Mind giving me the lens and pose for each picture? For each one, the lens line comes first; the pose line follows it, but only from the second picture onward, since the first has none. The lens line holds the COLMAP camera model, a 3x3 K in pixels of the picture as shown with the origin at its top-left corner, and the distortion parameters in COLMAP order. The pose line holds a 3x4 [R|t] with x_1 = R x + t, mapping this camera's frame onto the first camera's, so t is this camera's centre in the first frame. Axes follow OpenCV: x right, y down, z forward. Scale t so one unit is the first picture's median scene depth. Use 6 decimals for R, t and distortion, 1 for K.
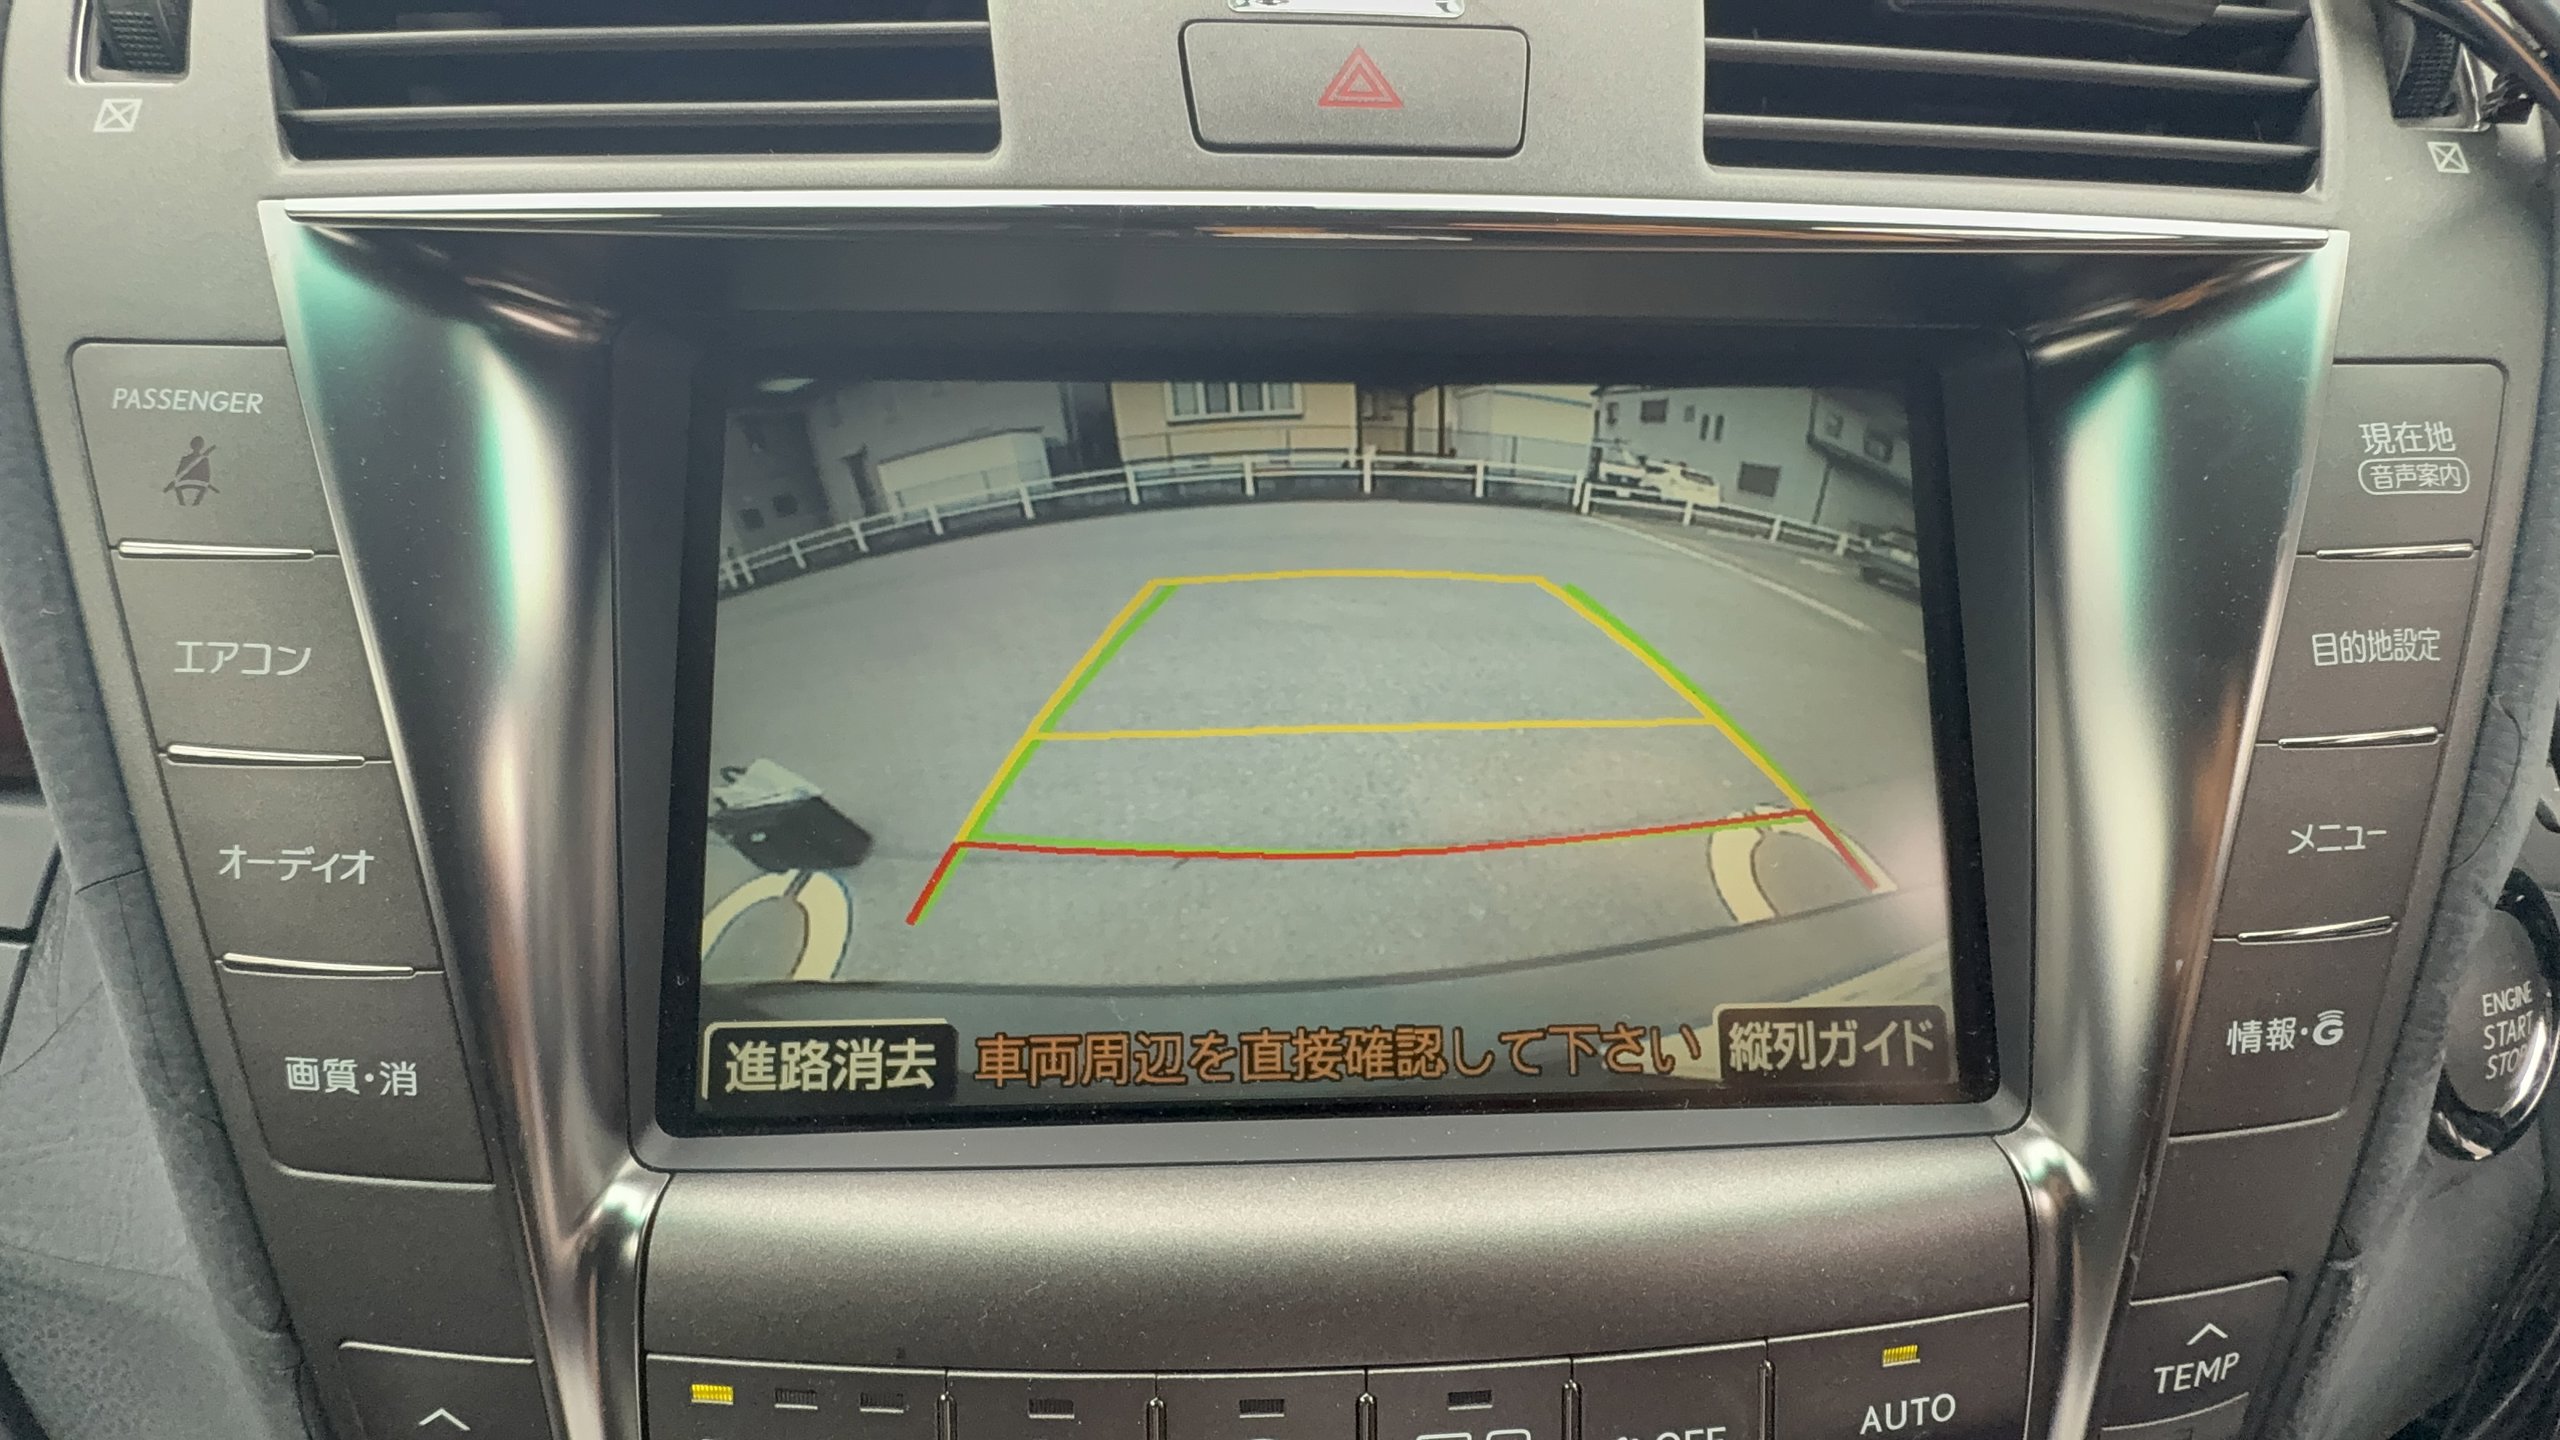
lens RADIAL K [[1244.7, 0, 1288.5], [0, 1244.7, 722.0], [0, 0, 1]] dist [0.002676, 0.001658]
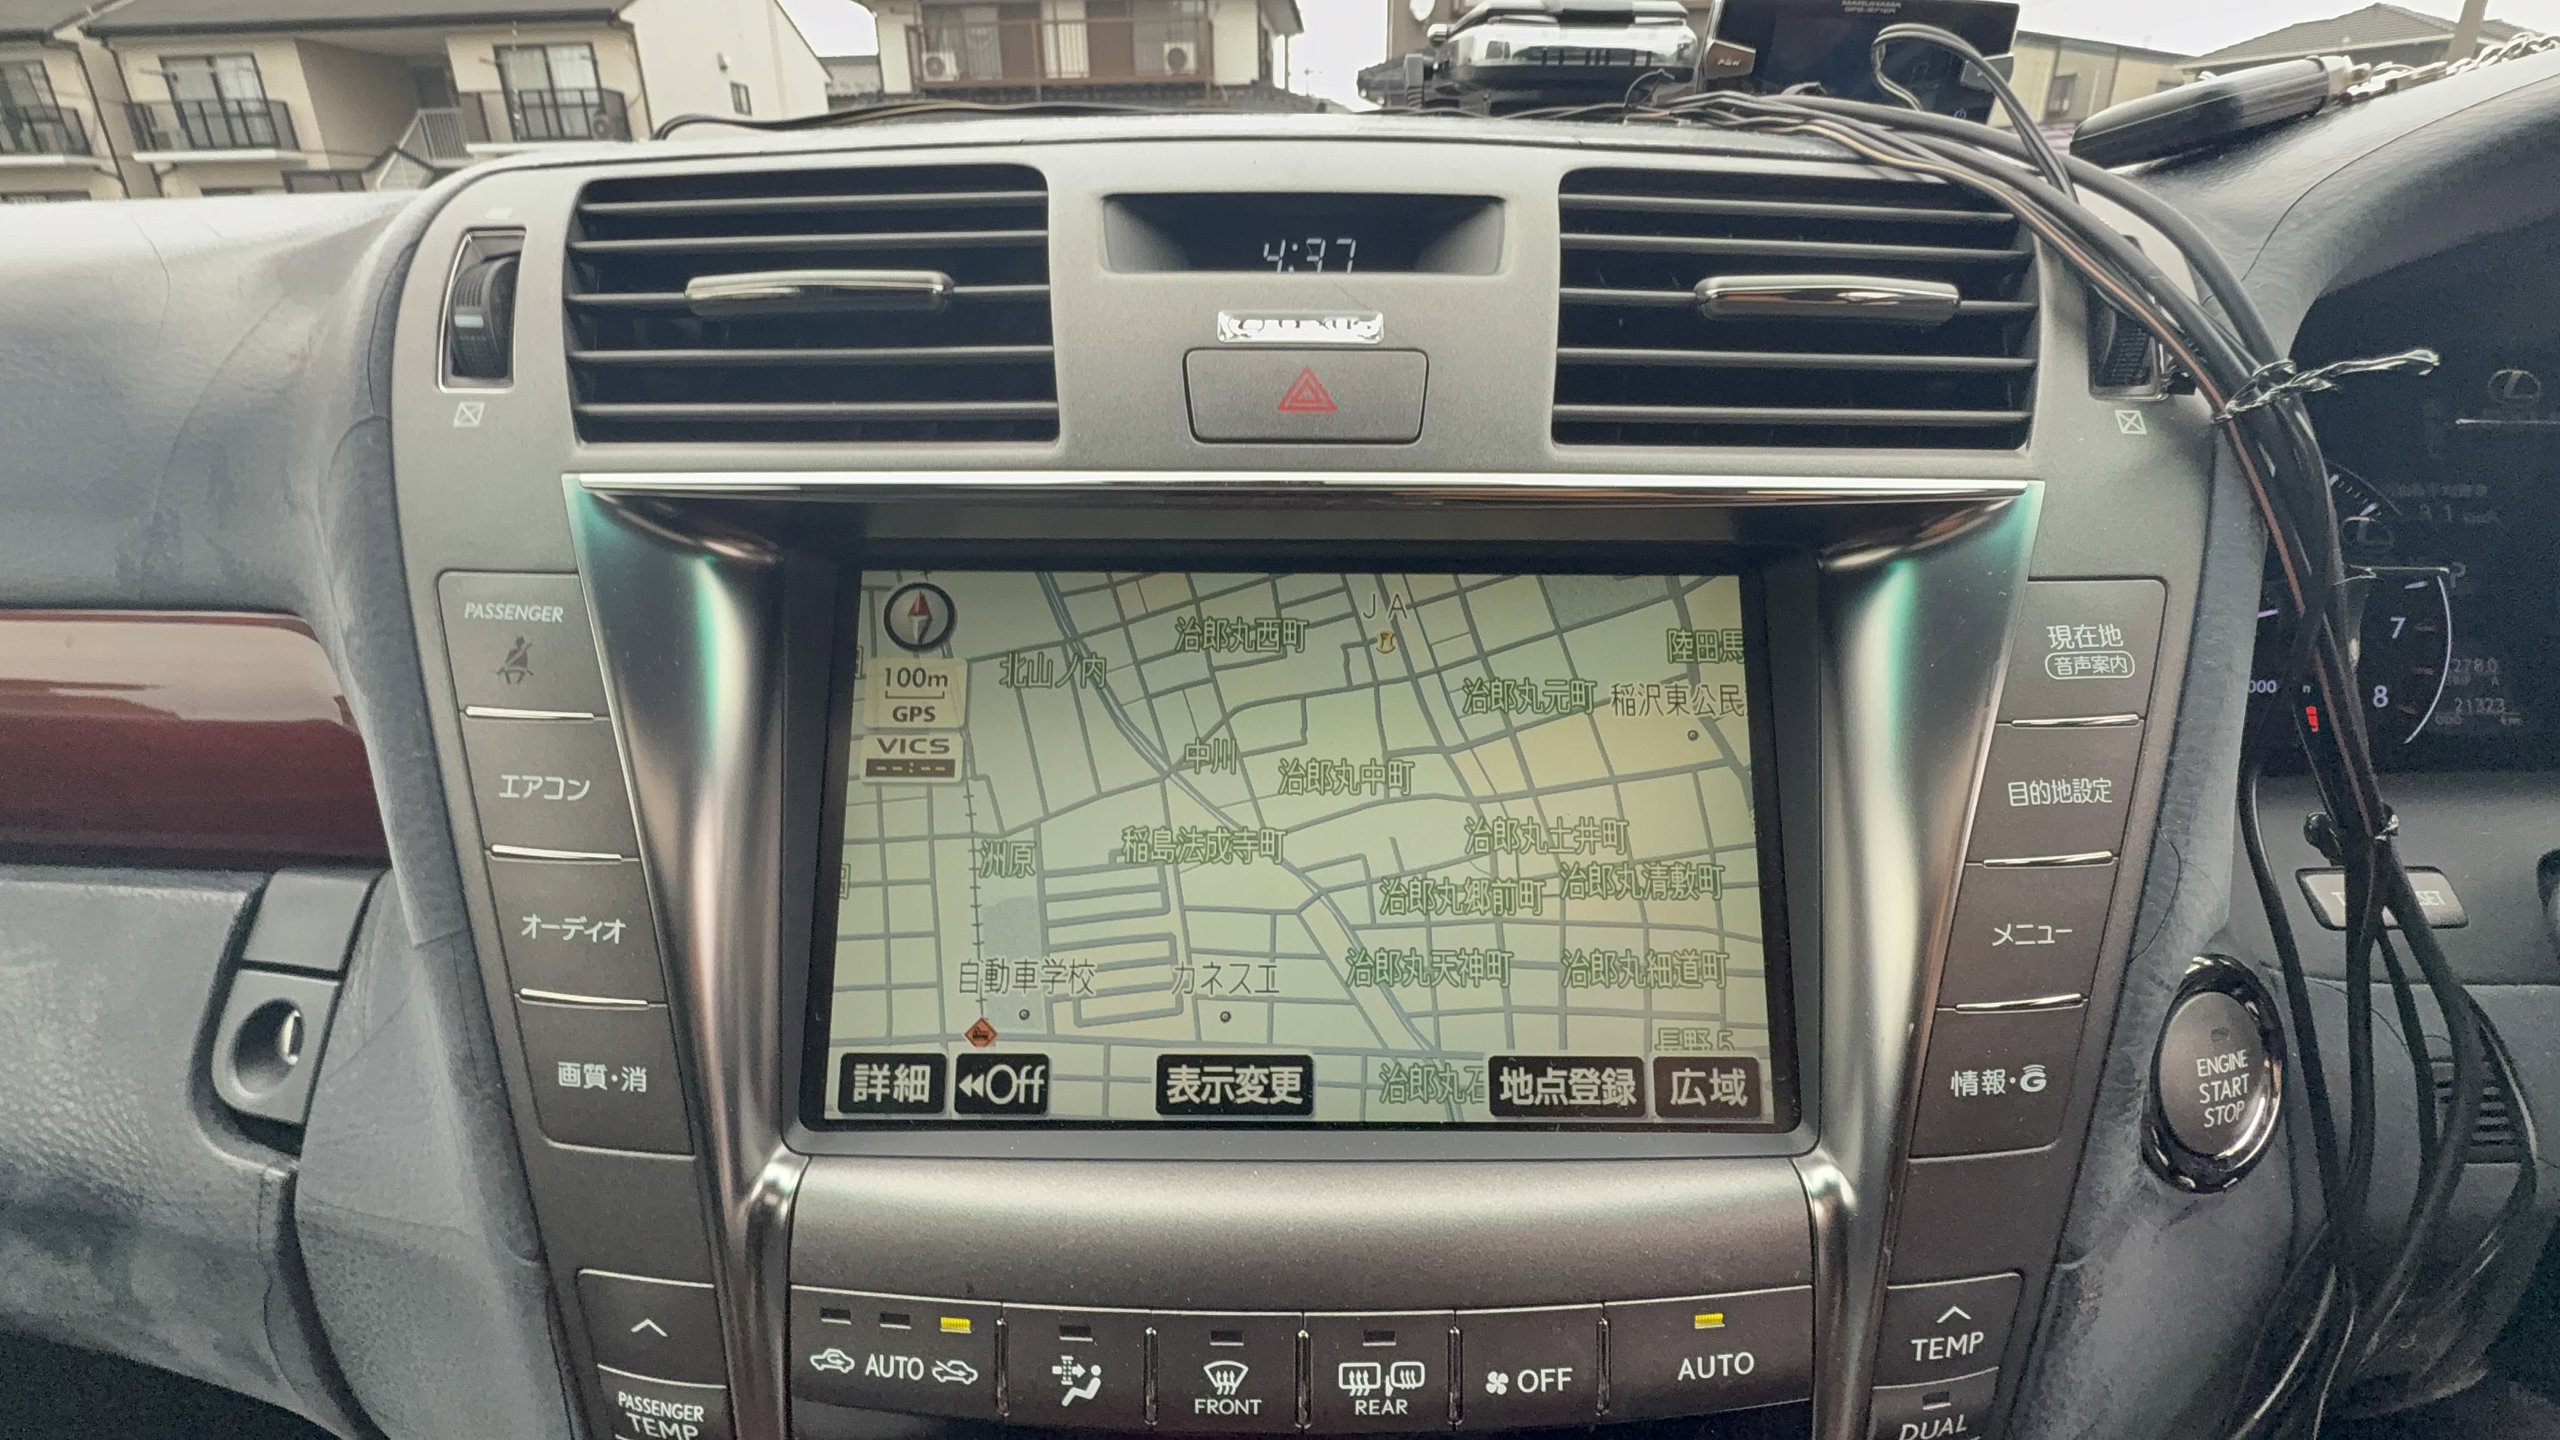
lens RADIAL K [[1244.7, 0, 1278.7], [0, 1244.7, 717.2], [0, 0, 1]] dist [0.002676, 0.001658]
pose [[0.998337, 0.007599, -0.057136, 0.103346], [-0.010796, 0.998380, -0.055864, -0.055882], [0.056619, 0.056388, 0.996802, -0.388232]]
